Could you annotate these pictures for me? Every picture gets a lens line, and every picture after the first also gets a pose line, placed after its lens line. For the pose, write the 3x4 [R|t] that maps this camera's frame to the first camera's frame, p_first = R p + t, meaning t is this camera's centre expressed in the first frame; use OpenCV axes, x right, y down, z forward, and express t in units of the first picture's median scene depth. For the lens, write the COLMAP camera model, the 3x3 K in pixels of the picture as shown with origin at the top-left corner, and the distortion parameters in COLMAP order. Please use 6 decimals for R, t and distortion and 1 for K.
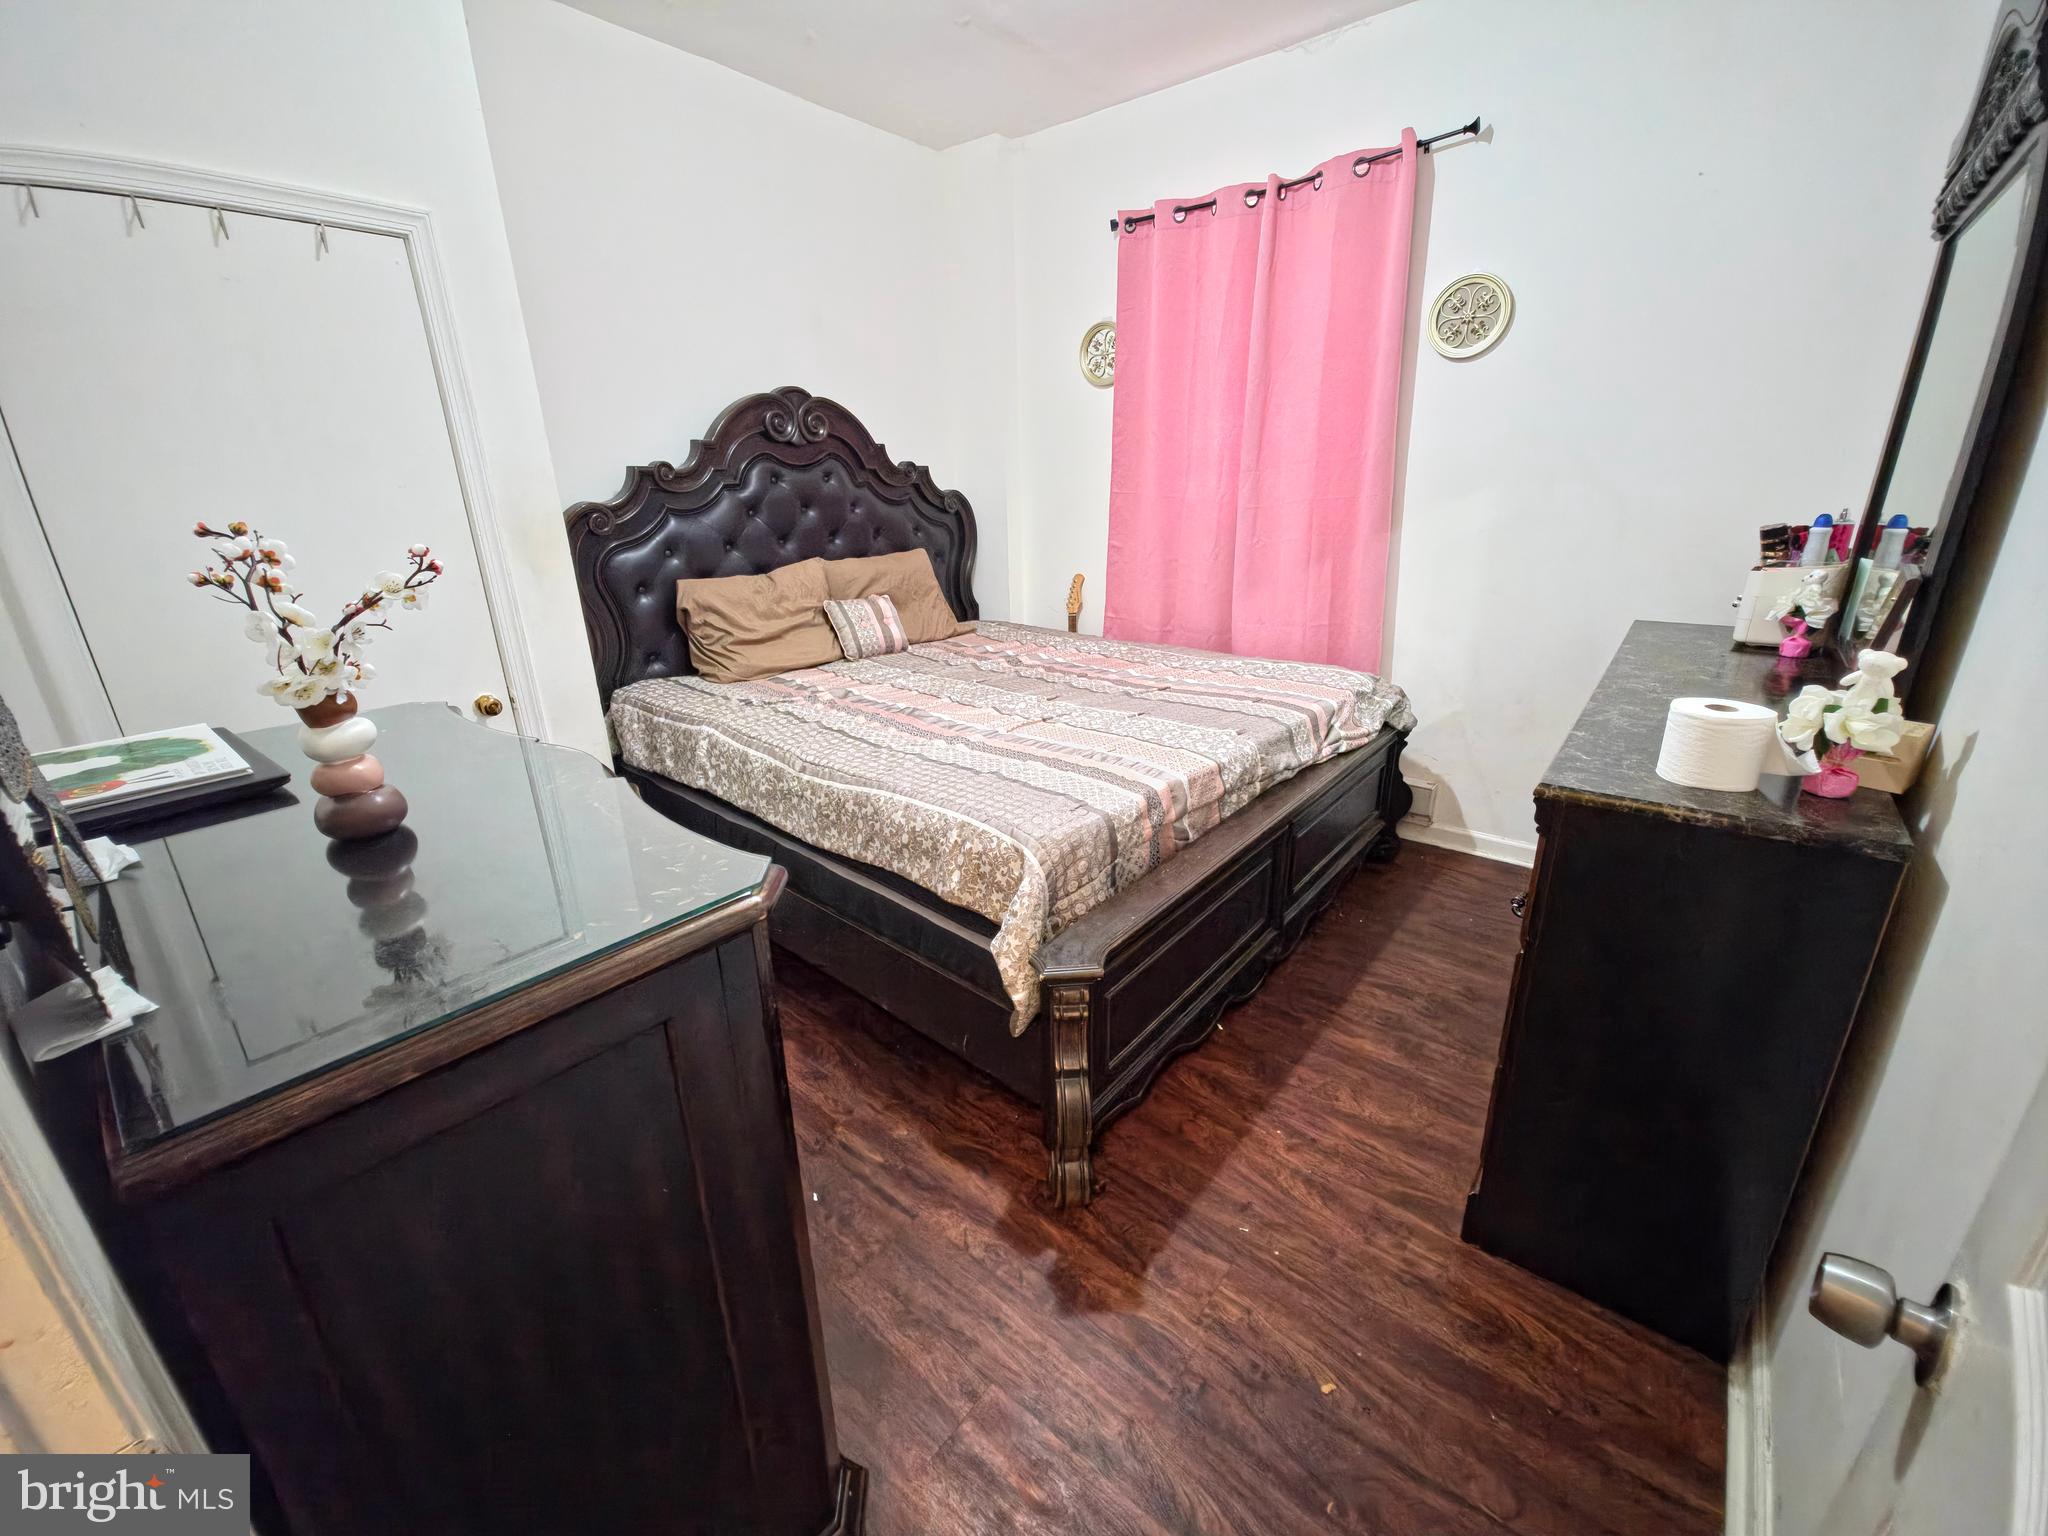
lens RADIAL K [[816.8, 0, 1023.5], [0, 816.8, 758.8], [0, 0, 1]] dist [0.016342, -0.009678]
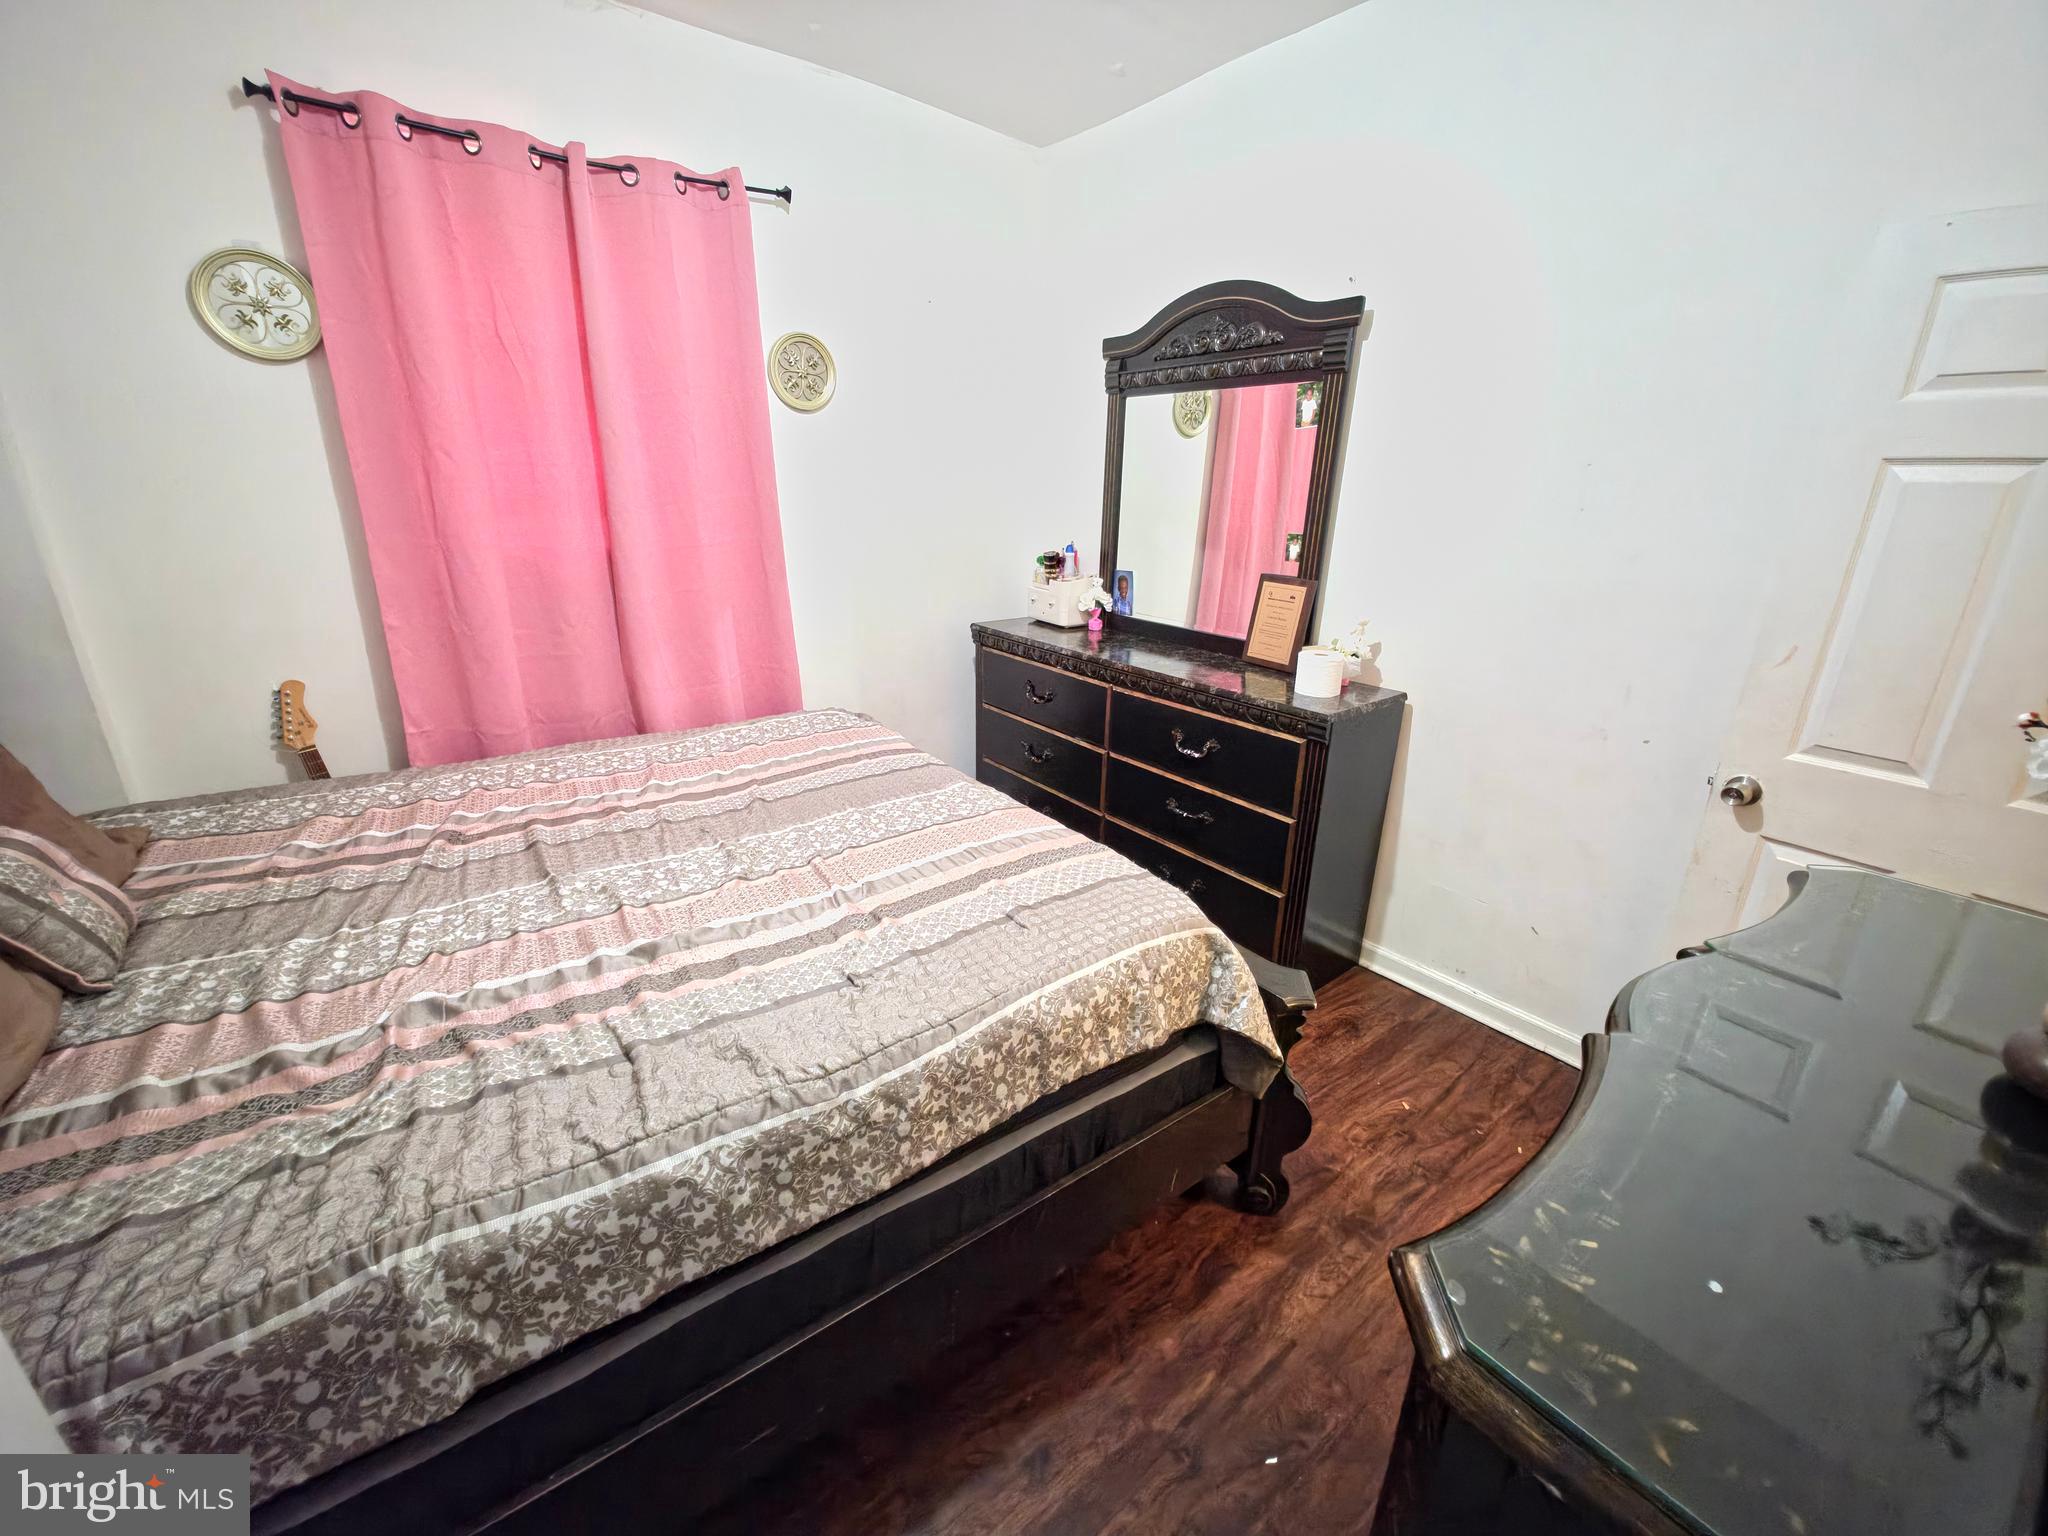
lens RADIAL K [[816.8, 0, 1023.5], [0, 816.8, 758.8], [0, 0, 1]] dist [0.016342, -0.009678]
pose [[0.220057, -0.287672, 0.932105, -0.658838], [0.296954, 0.929933, 0.216895, -0.260253], [-0.929190, 0.229063, 0.290063, 0.650299]]
